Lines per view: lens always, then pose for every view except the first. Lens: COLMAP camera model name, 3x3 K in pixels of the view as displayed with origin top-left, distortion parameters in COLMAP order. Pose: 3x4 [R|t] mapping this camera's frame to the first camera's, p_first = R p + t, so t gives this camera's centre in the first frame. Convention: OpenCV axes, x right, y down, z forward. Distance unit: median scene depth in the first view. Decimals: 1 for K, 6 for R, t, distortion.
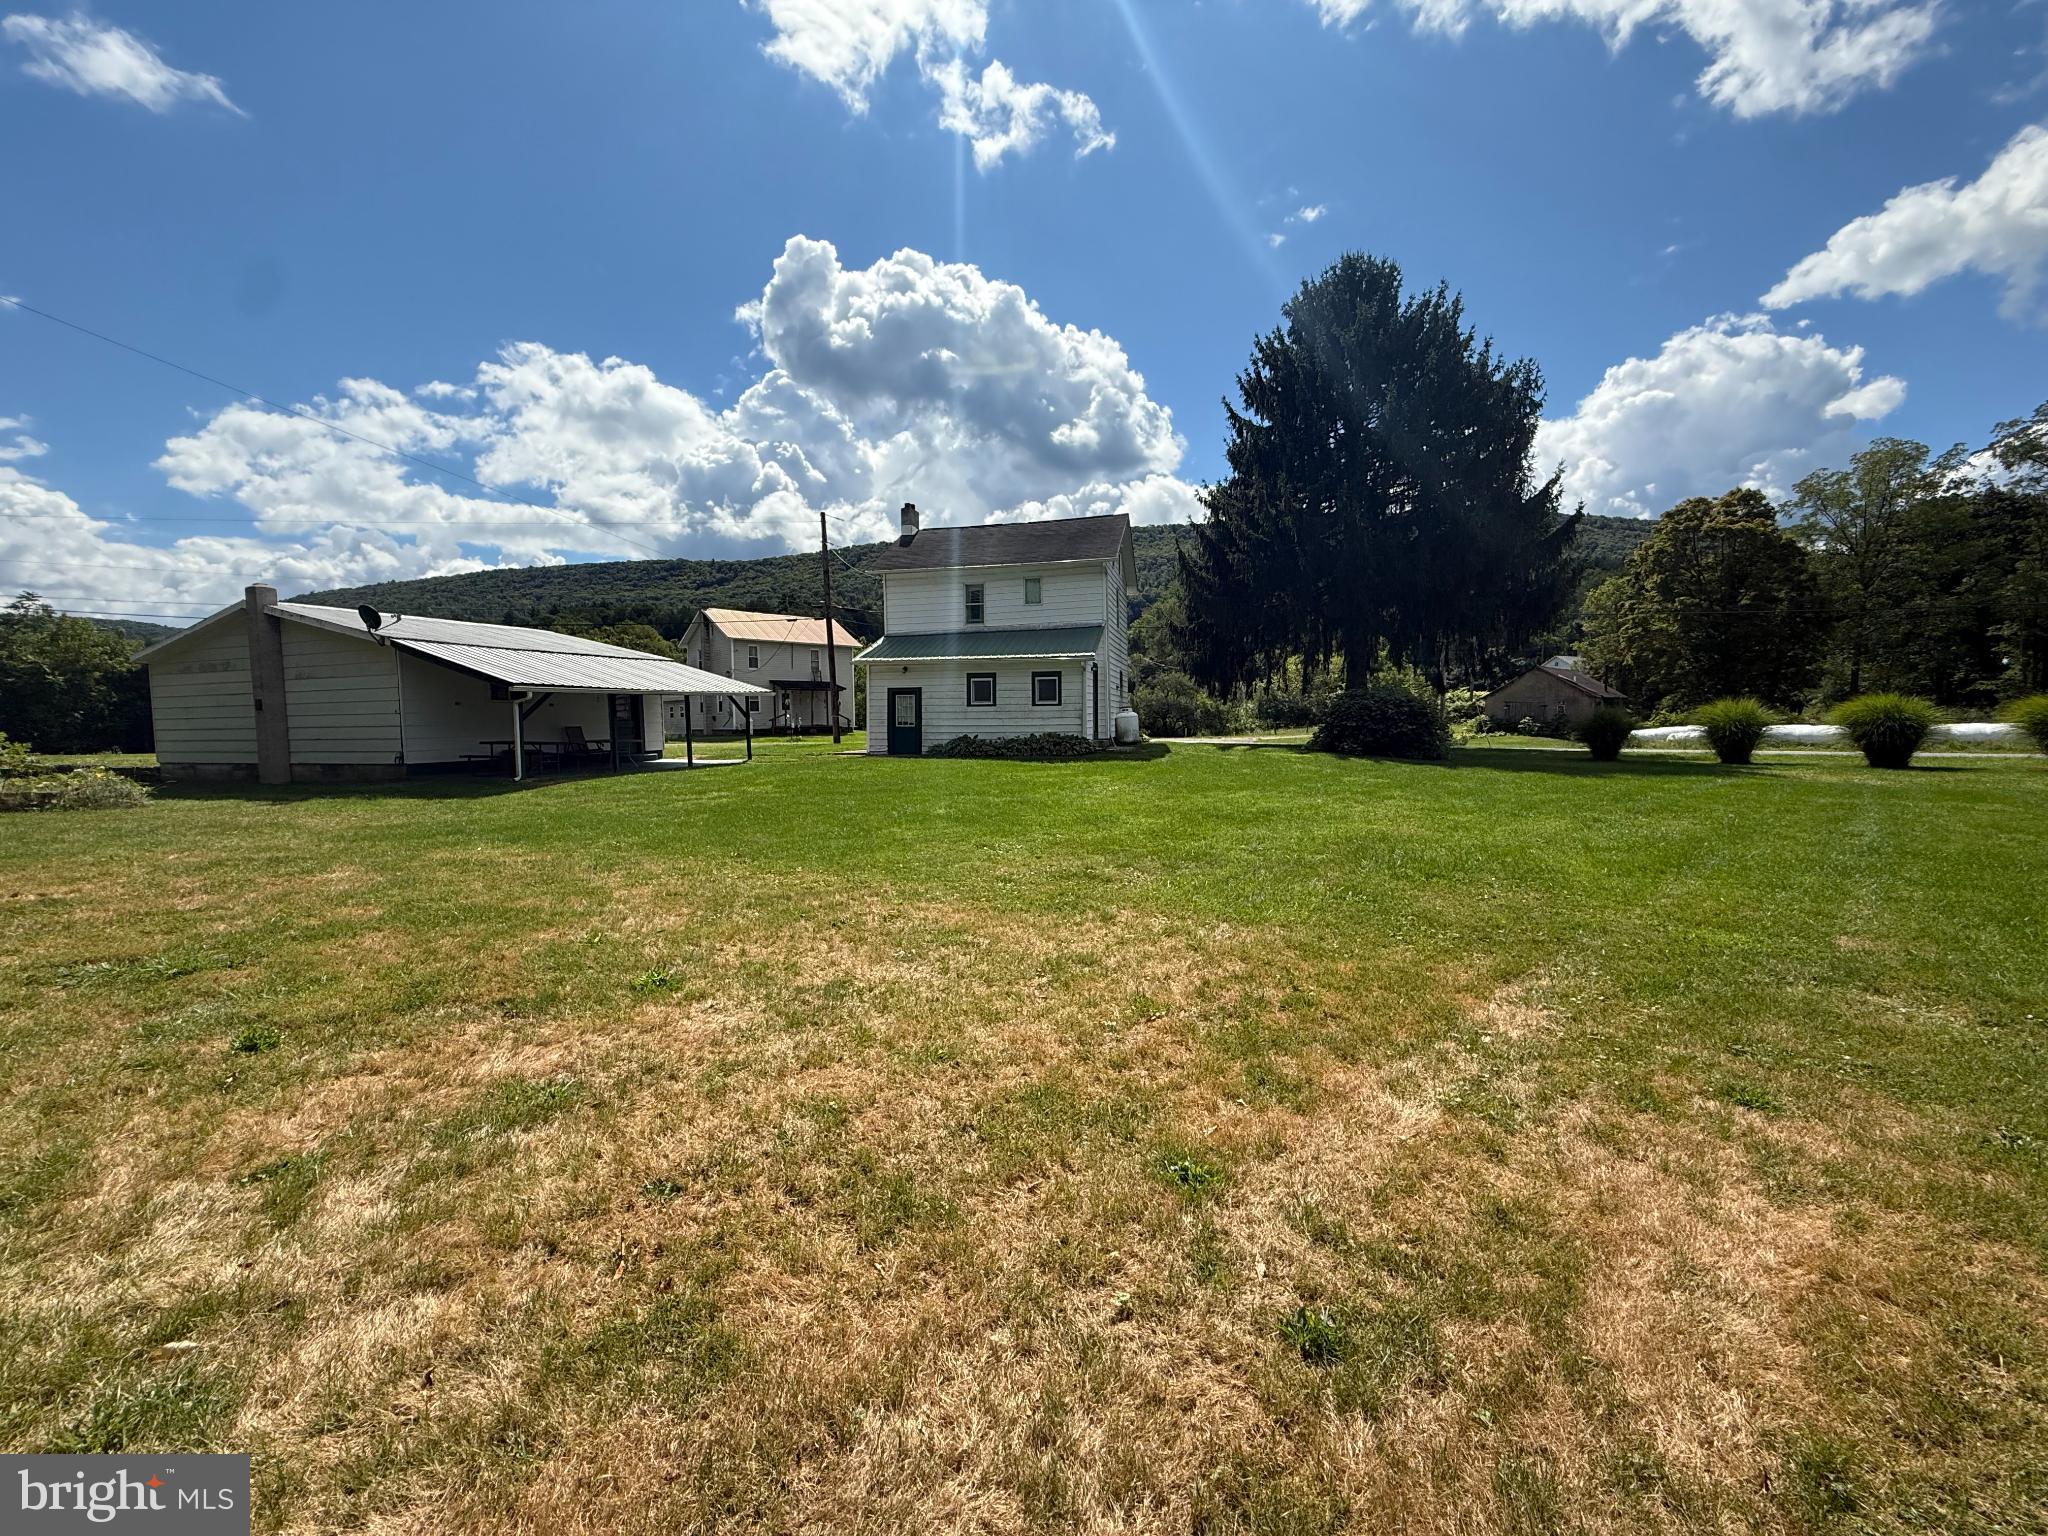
lens RADIAL K [[810.8, 0, 1024.0], [0, 810.8, 768.0], [0, 0, 1]] dist [0.003823, 0.000646]
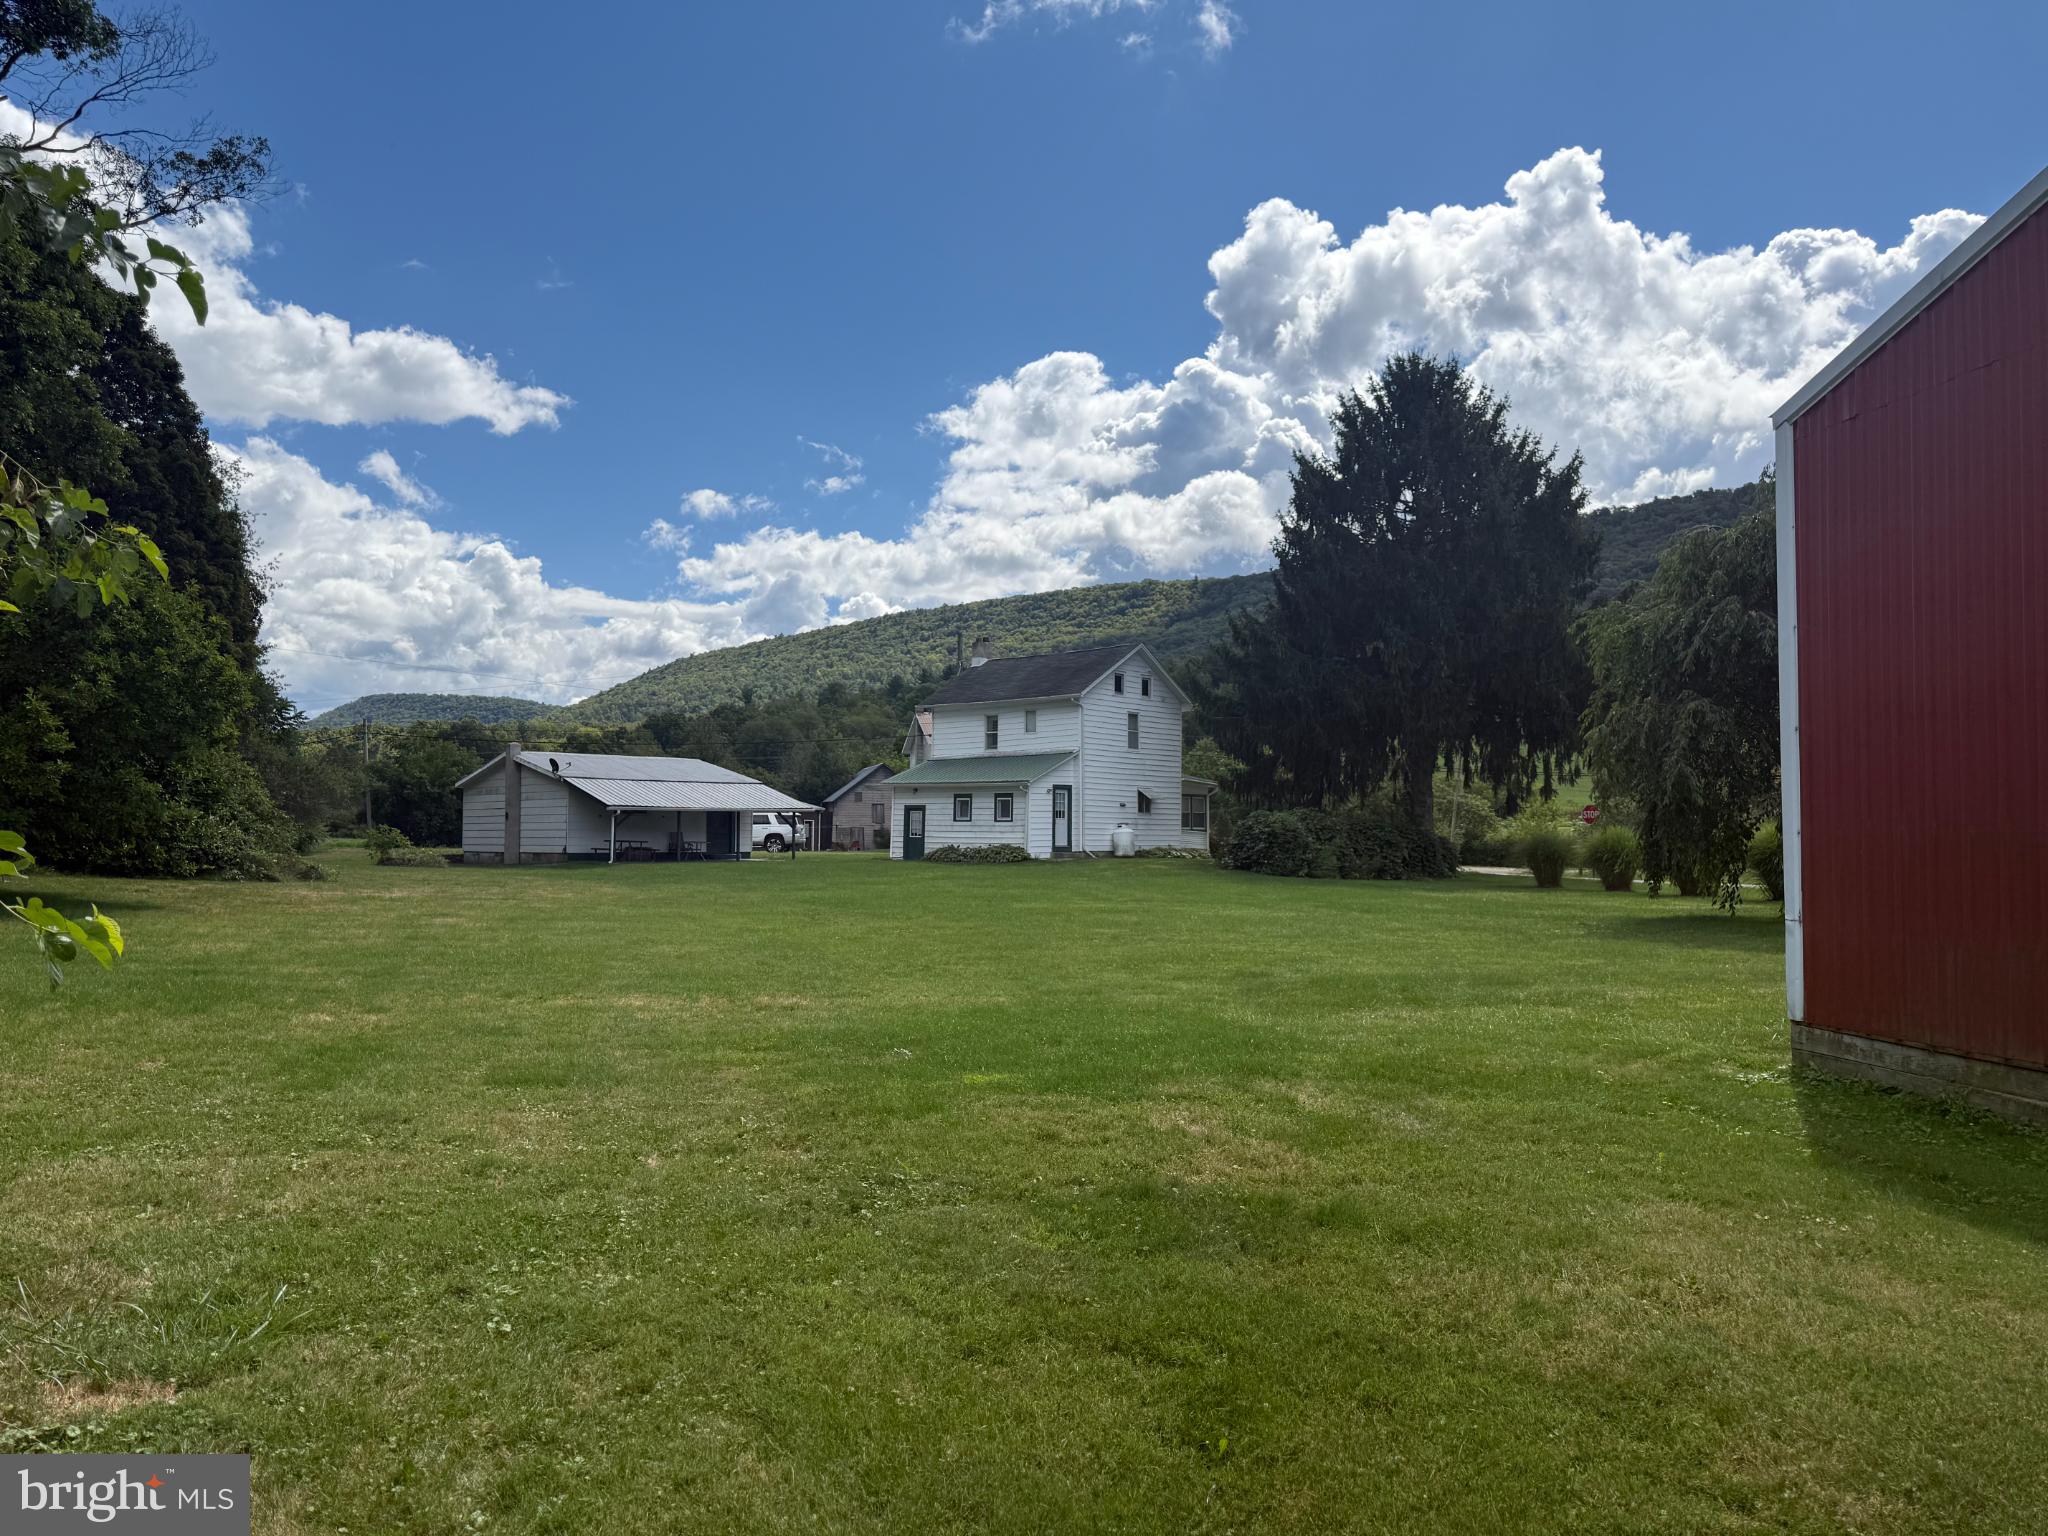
lens RADIAL K [[1428.2, 0, 1024.0], [0, 1428.2, 768.0], [0, 0, 1]] dist [0.122395, -0.000984]
pose [[0.885604, -0.004037, -0.464423, 1.026373], [-0.046635, 0.994135, -0.097570, 0.048402], [0.462093, 0.108067, 0.880223, -0.843149]]
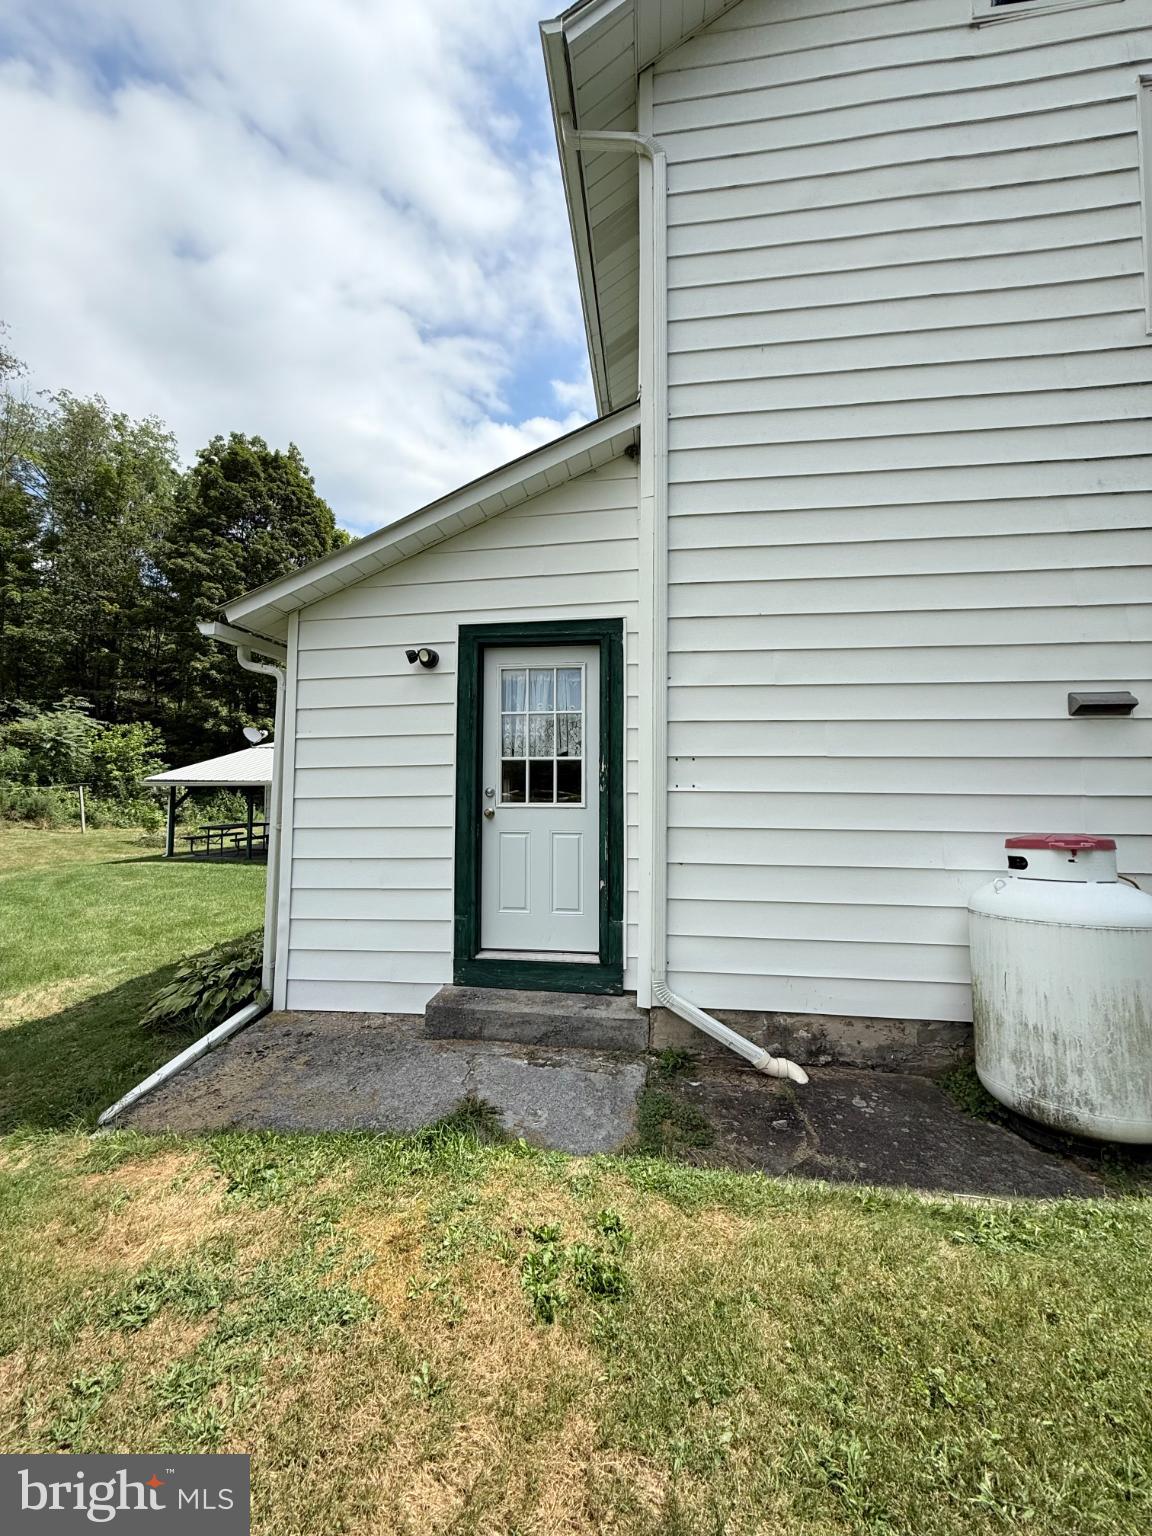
lens RADIAL K [[622.3, 0, 564.7], [0, 622.3, 769.3], [0, 0, 1]] dist [-0.036133, 0.057327]
pose [[0.105254, -0.019037, -0.994263, 0.264728], [-0.063037, 0.997678, -0.025776, -0.091300], [0.992445, 0.065388, 0.103810, 1.036828]]
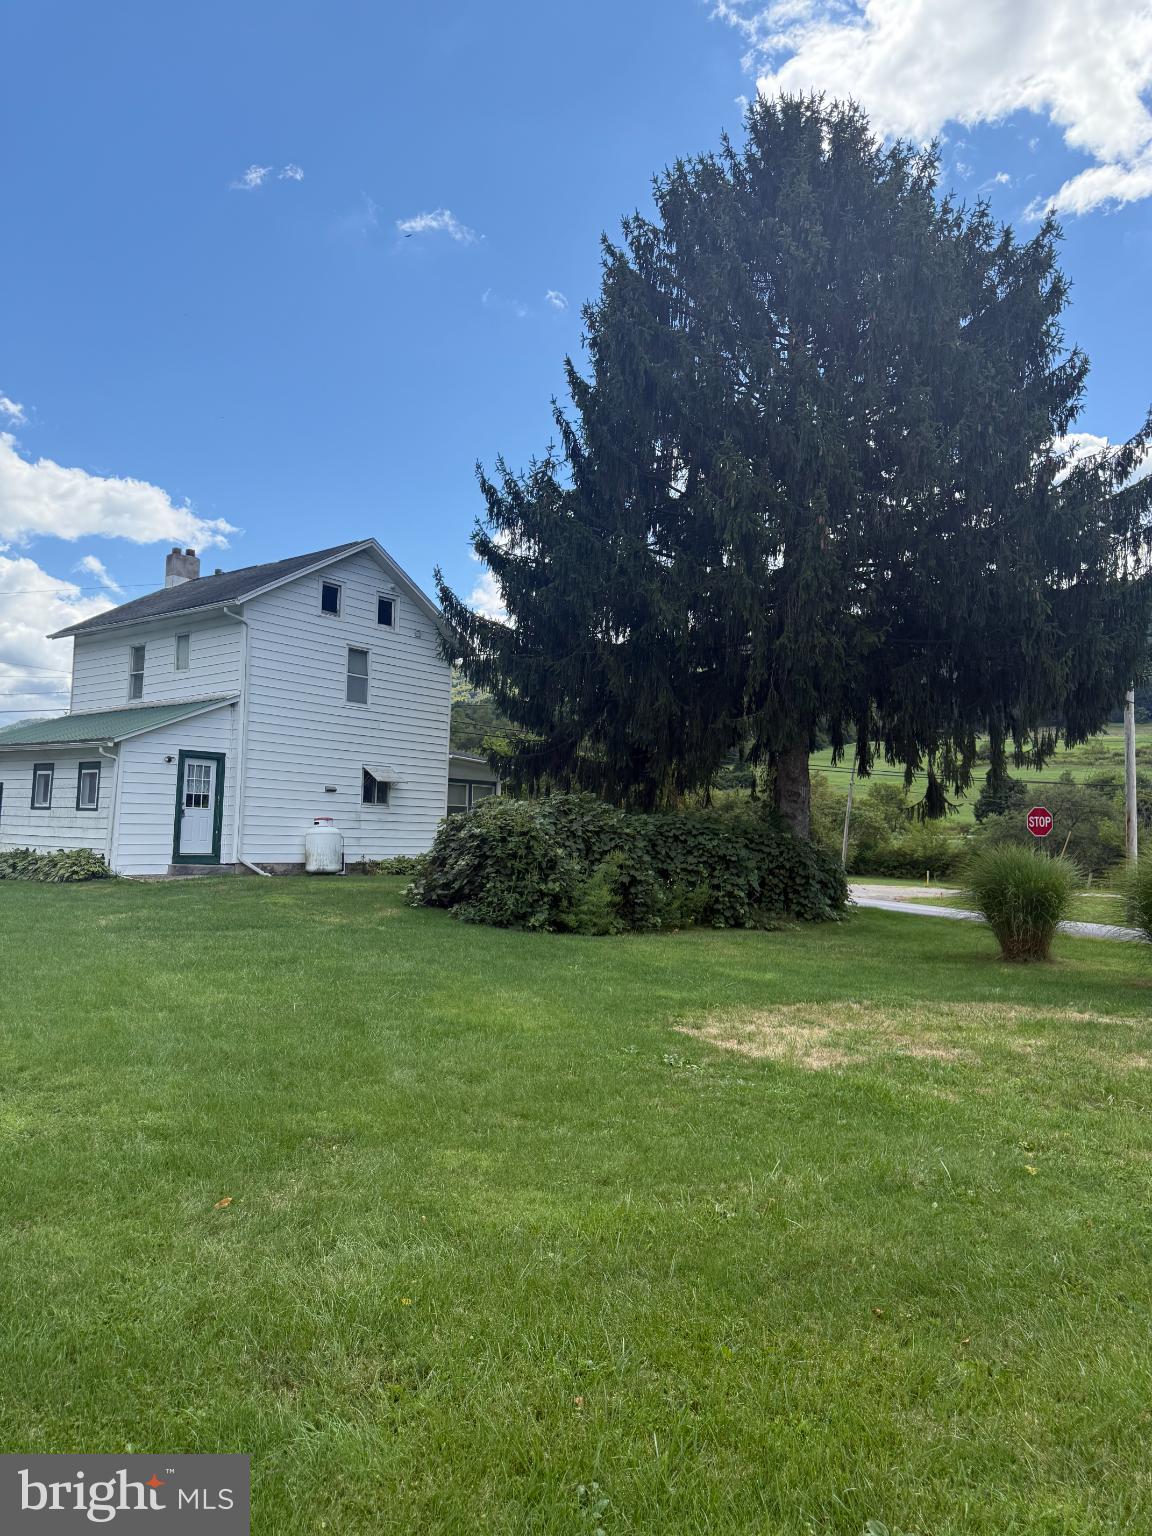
lens RADIAL K [[1071.2, 0, 570.5], [0, 1071.2, 768.6], [0, 0, 1]] dist [0.122395, -0.000984]
pose [[0.903498, 0.011750, -0.428431, 0.798561], [-0.067778, 0.990962, -0.115756, -0.031486], [0.423199, 0.133624, 0.896129, 0.326622]]
